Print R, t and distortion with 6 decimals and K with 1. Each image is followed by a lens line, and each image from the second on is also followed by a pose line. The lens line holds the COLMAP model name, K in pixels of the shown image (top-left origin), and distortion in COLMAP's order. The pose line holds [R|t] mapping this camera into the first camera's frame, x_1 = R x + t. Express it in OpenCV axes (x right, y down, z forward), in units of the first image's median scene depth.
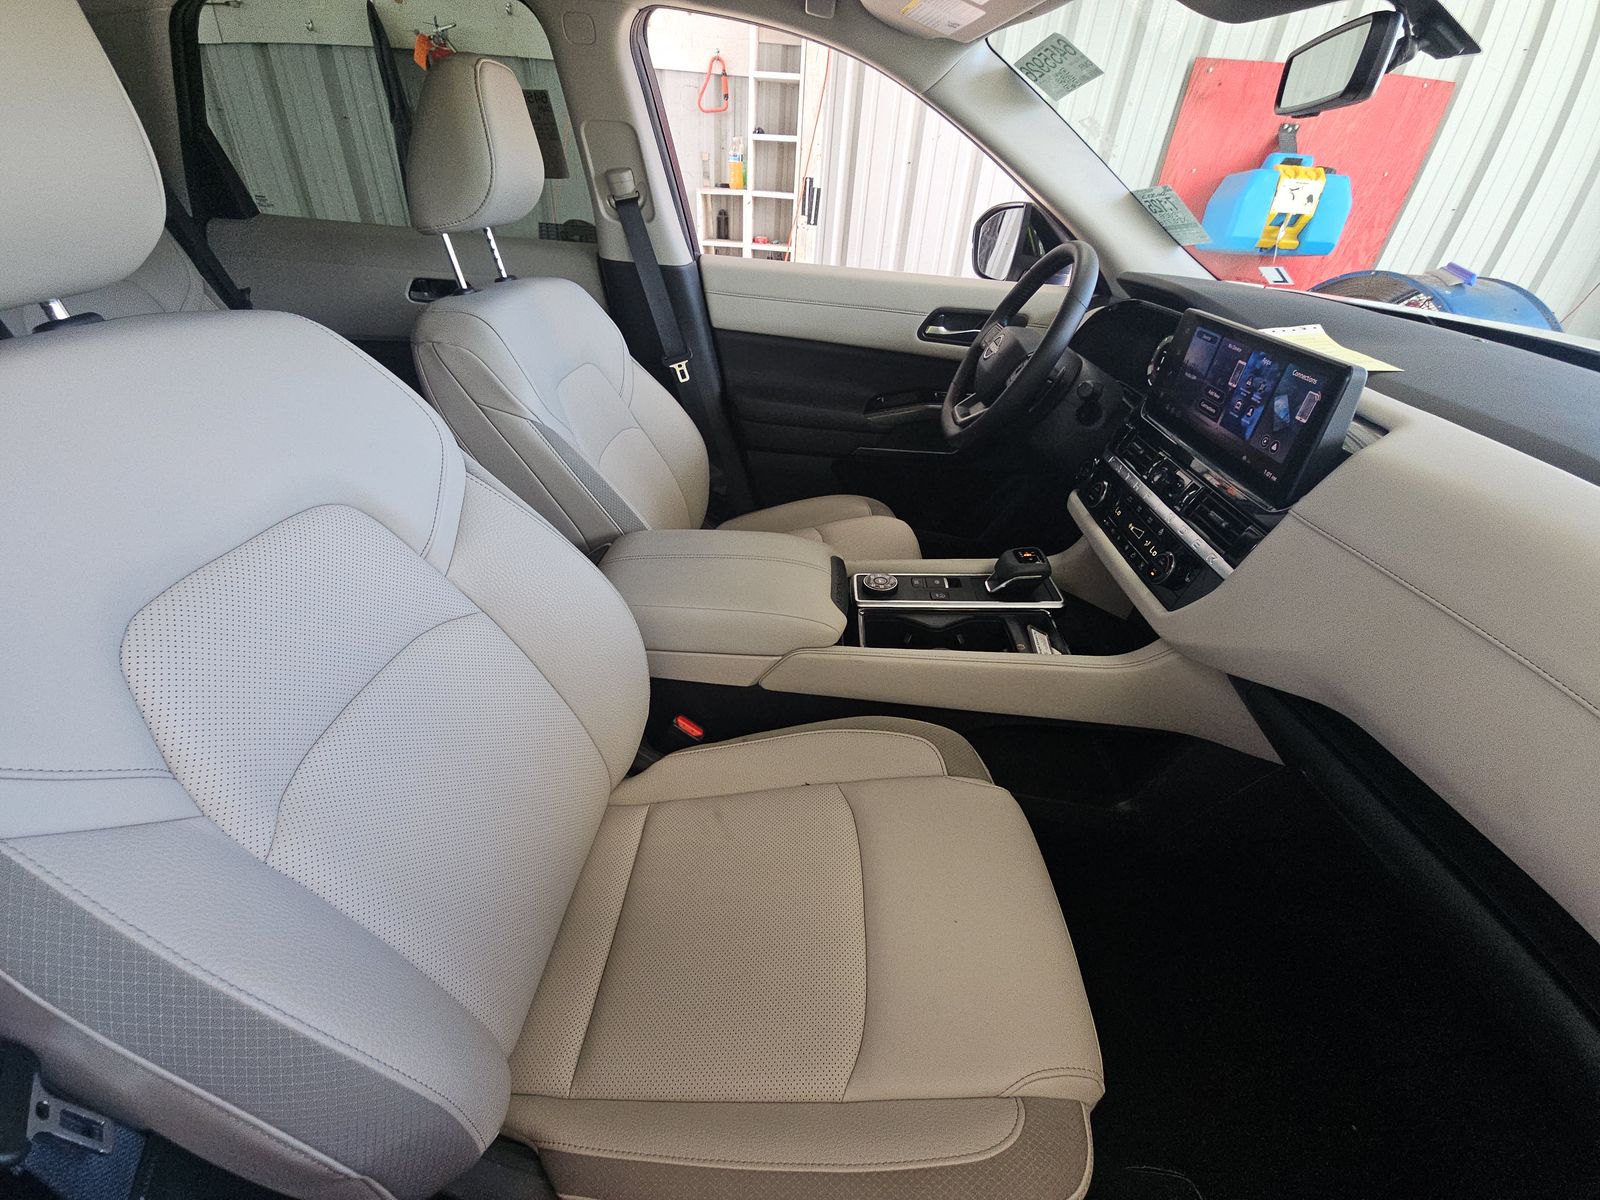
lens RADIAL K [[647.9, 0, 800.0], [0, 647.9, 600.0], [0, 0, 1]] dist [0.007578, -0.010395]
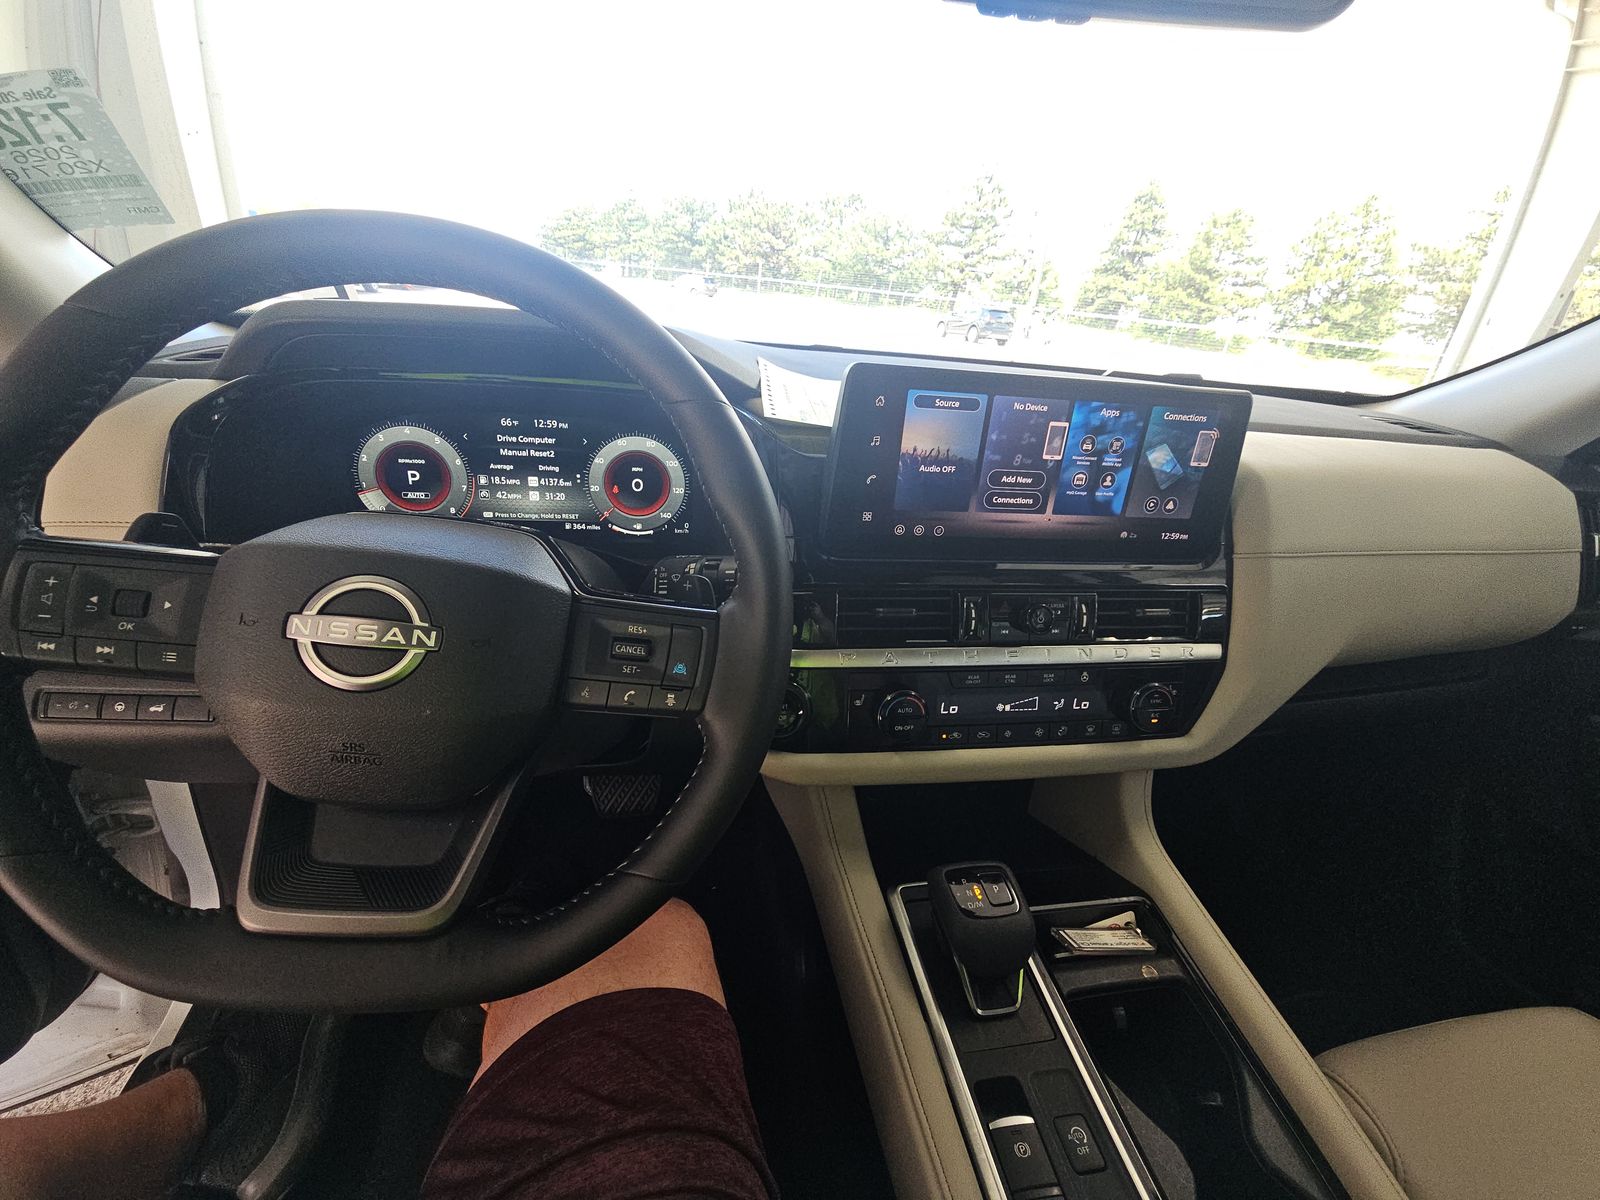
lens RADIAL K [[647.9, 0, 800.0], [0, 647.9, 600.0], [0, 0, 1]] dist [0.007578, -0.010395]
pose [[-0.208329, -0.463721, 0.861140, 0.088404], [0.452184, 0.735044, 0.505212, -0.699947], [-0.867254, 0.494644, 0.056556, 1.304403]]
